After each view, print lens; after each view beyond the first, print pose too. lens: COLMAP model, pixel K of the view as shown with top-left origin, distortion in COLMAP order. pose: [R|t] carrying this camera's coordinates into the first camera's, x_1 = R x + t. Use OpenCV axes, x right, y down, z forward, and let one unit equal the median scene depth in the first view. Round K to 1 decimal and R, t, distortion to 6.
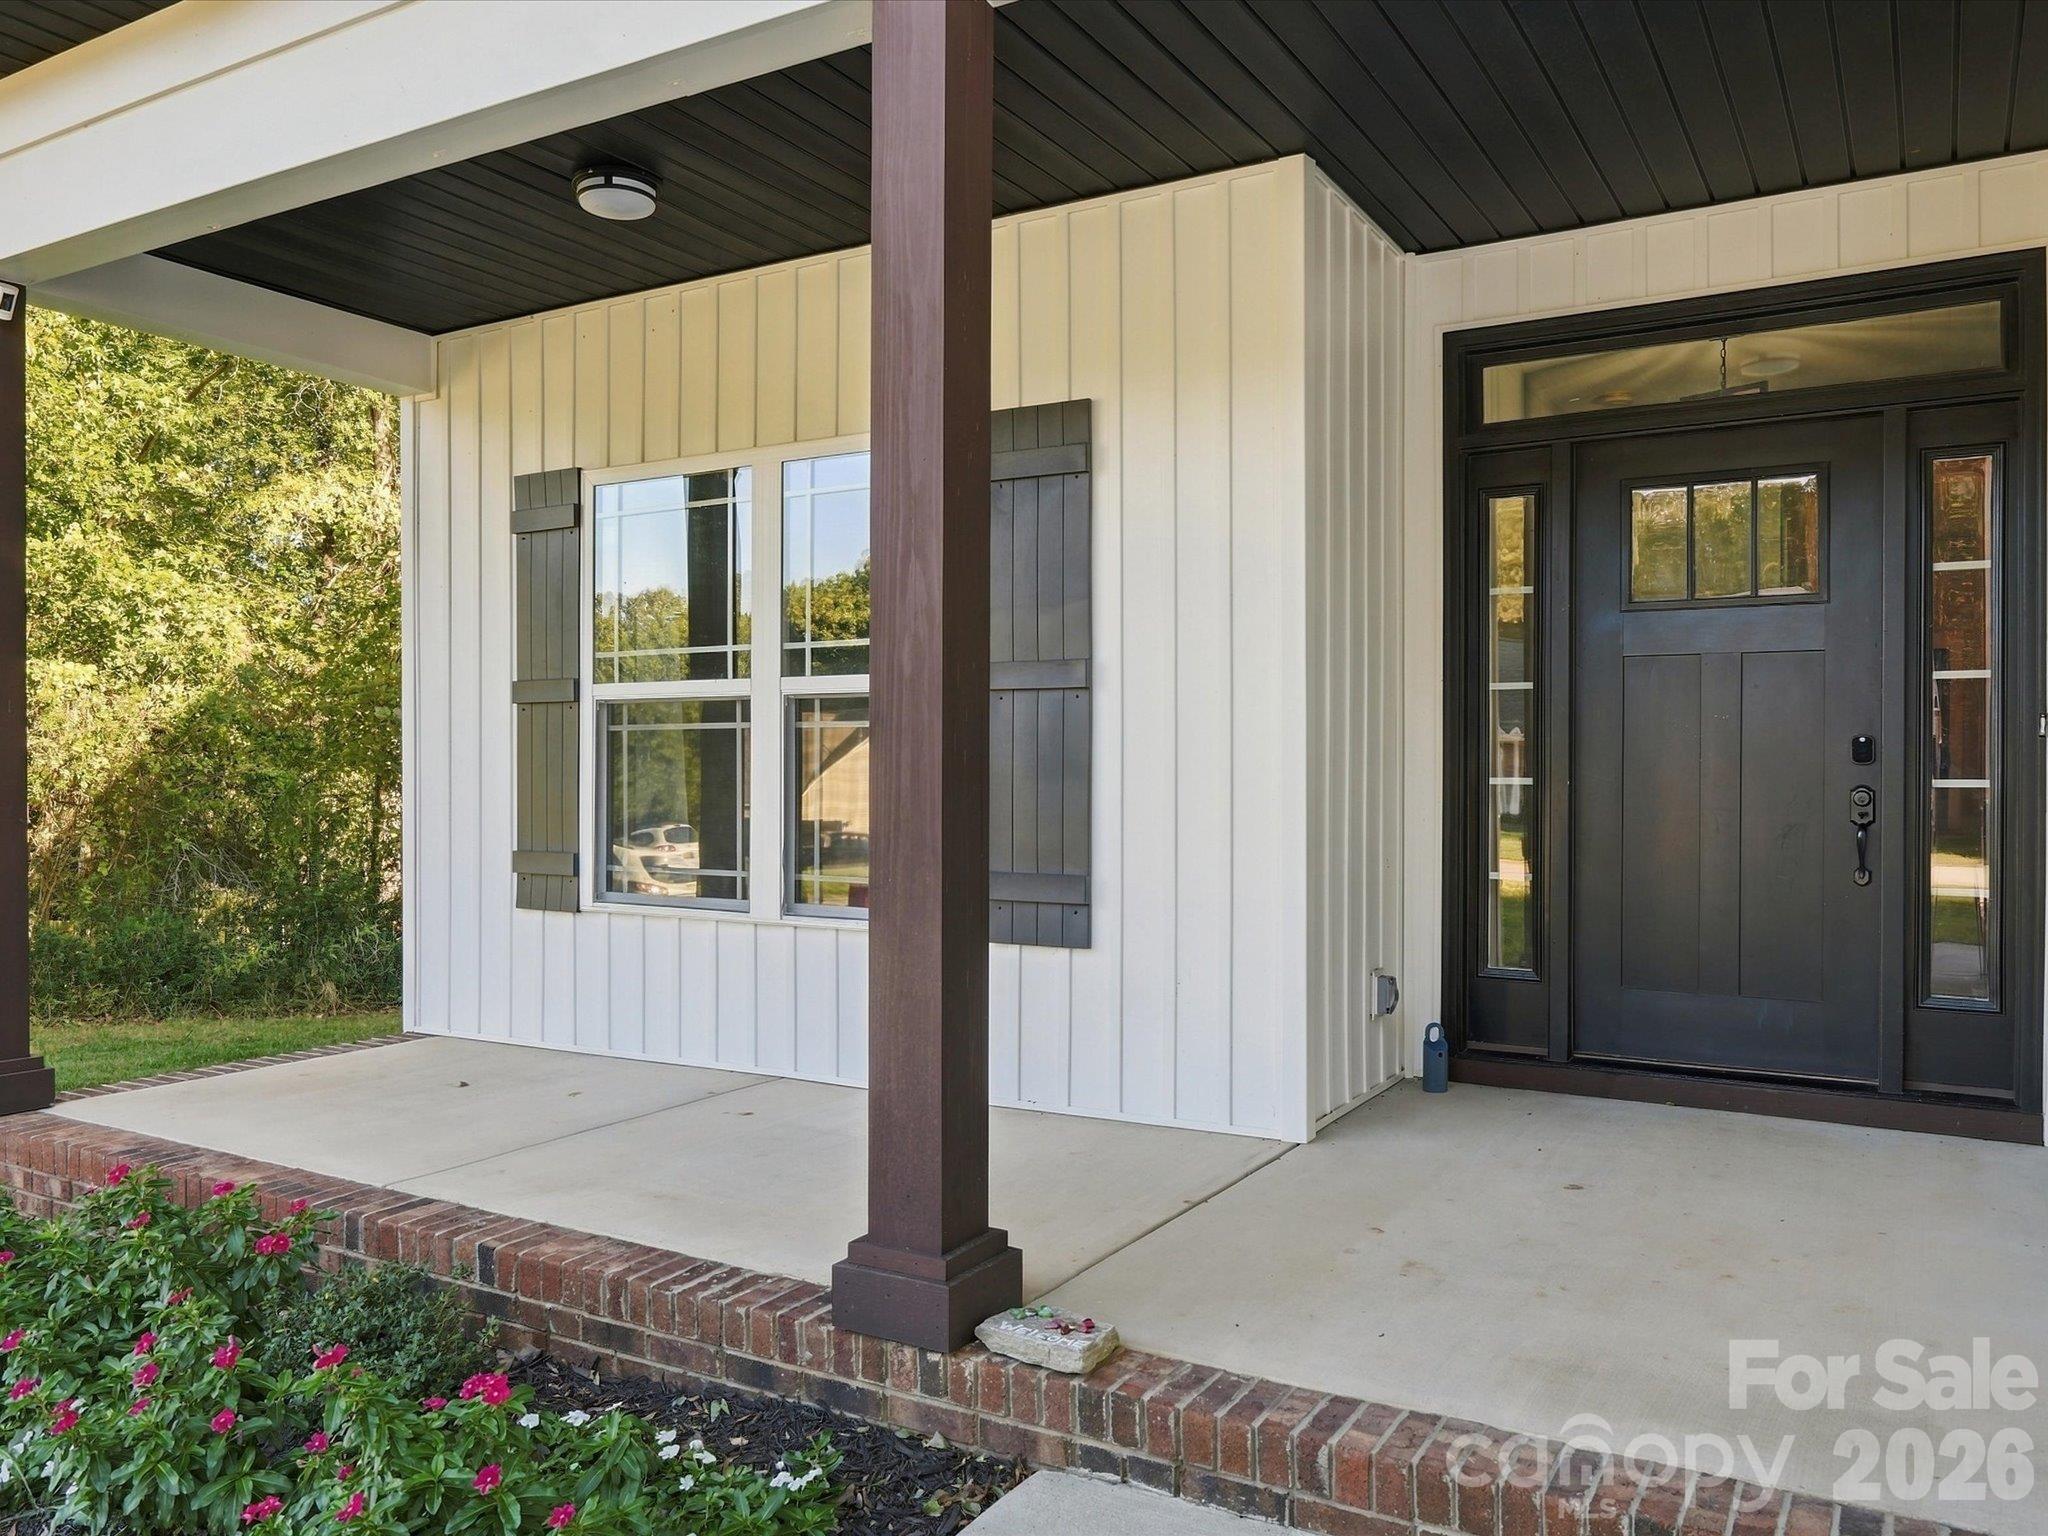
lens RADIAL K [[1529.6, 0, 1026.3], [0, 1529.6, 767.6], [0, 0, 1]] dist [-0.002054, -0.004710]
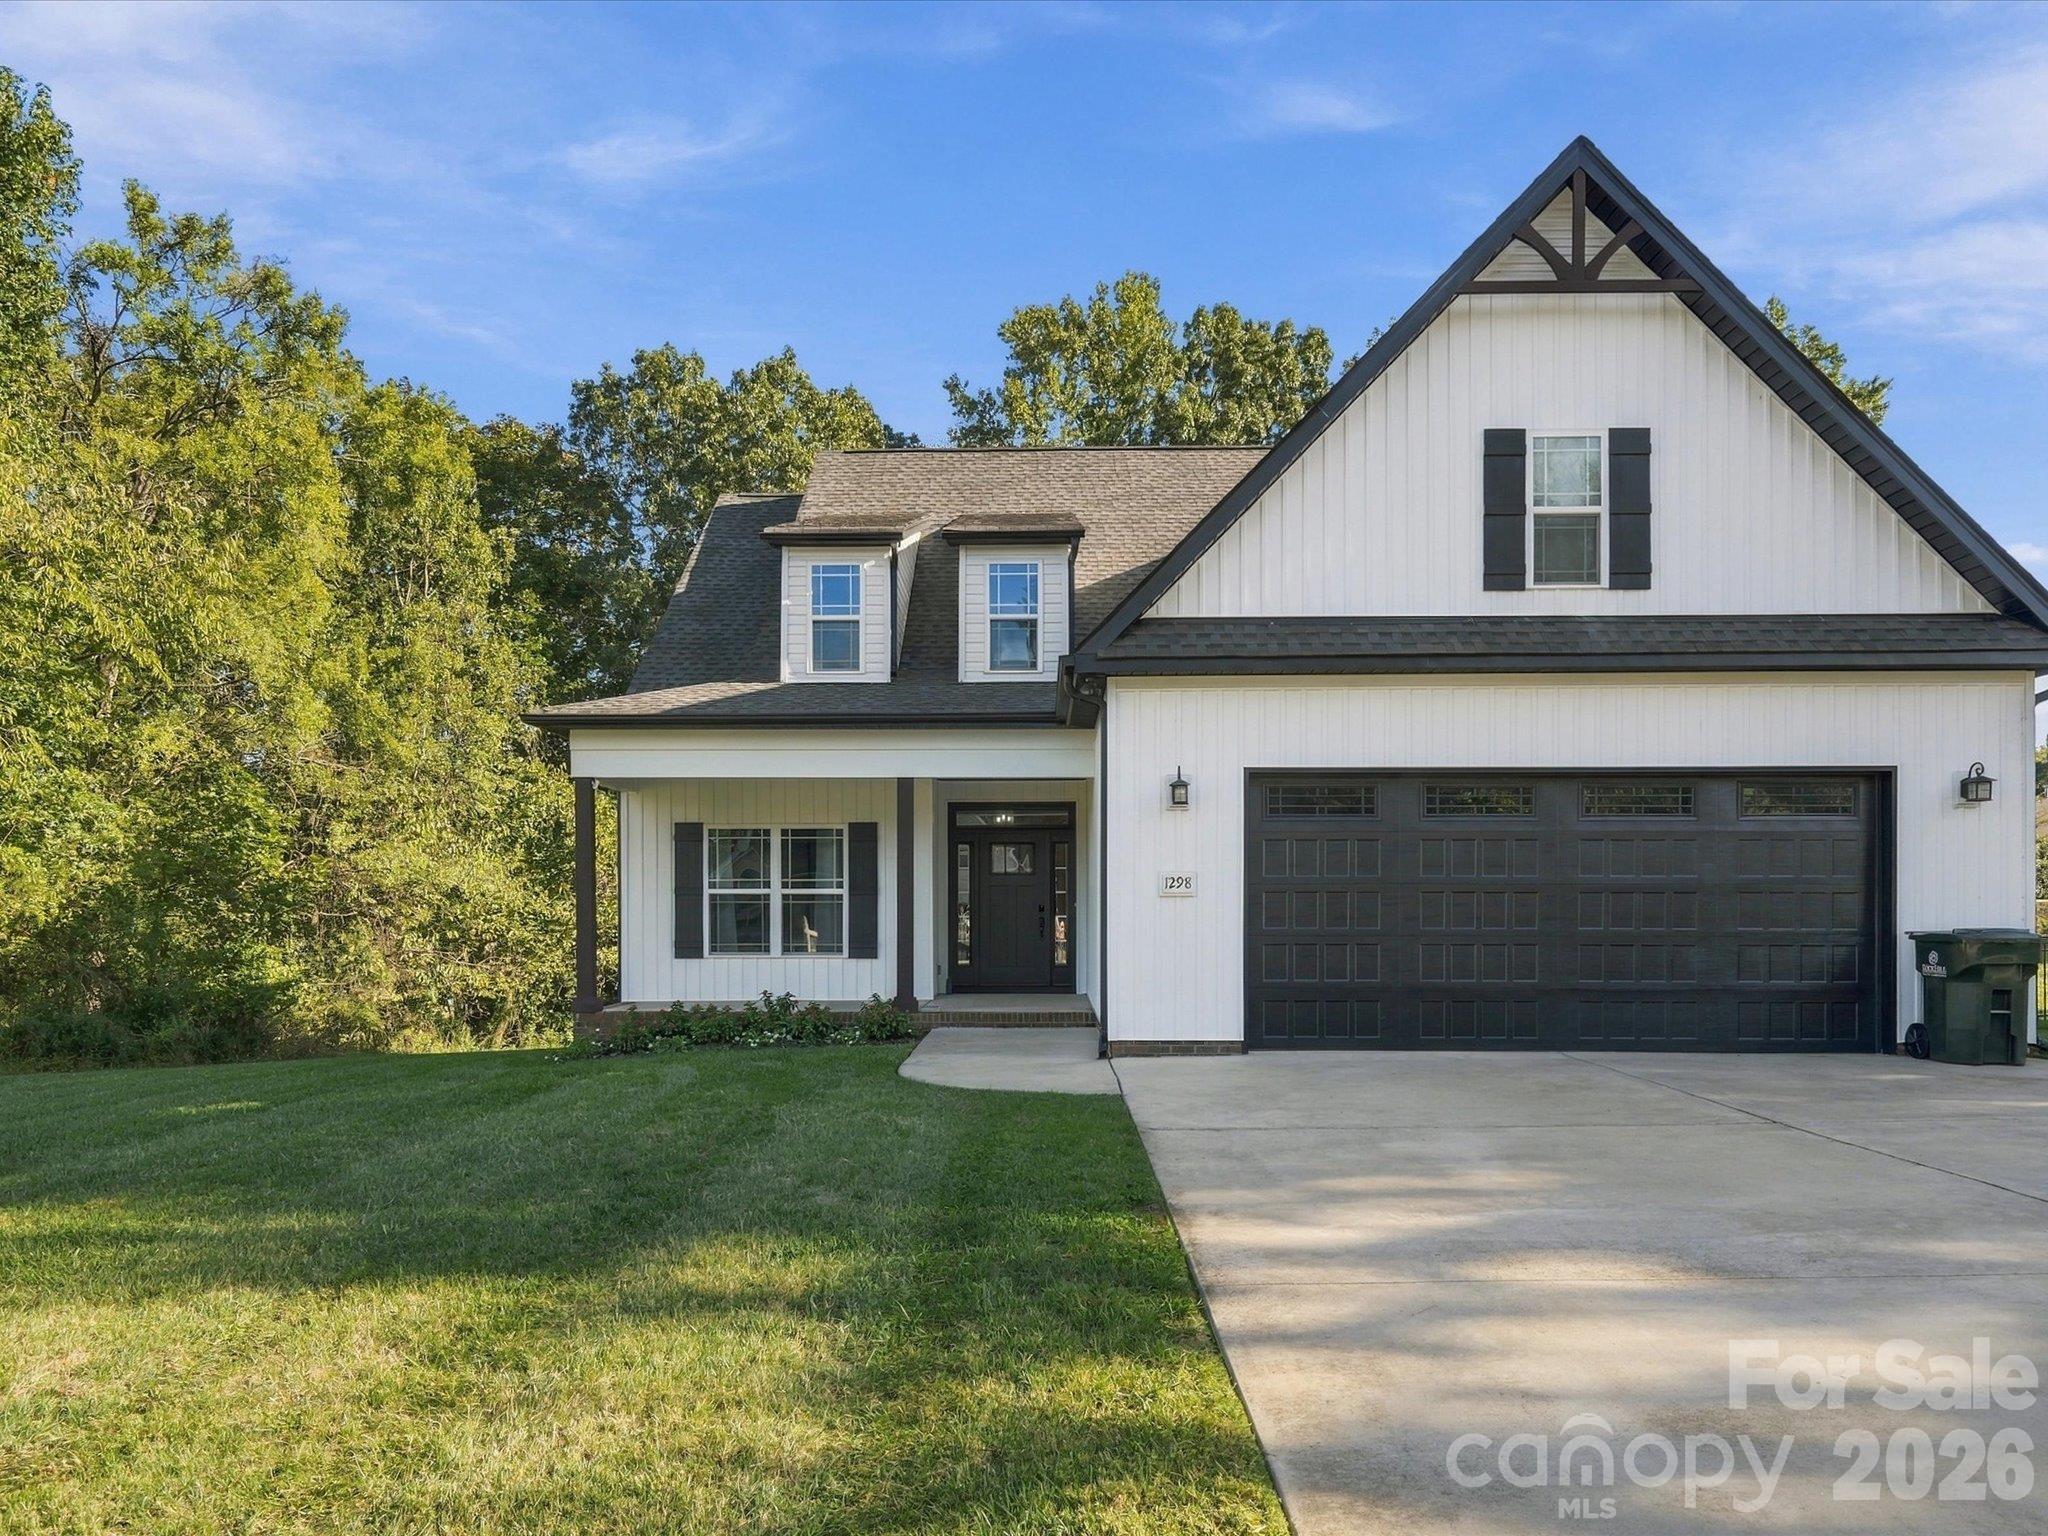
lens RADIAL K [[1790.3, 0, 1007.9], [0, 1790.3, 732.3], [0, 0, 1]] dist [-0.005166, 0.003524]
pose [[0.870160, 0.043569, 0.490840, -2.895562], [0.001346, 0.995870, -0.090785, -0.069425], [-0.492768, 0.079658, 0.866507, -4.789816]]
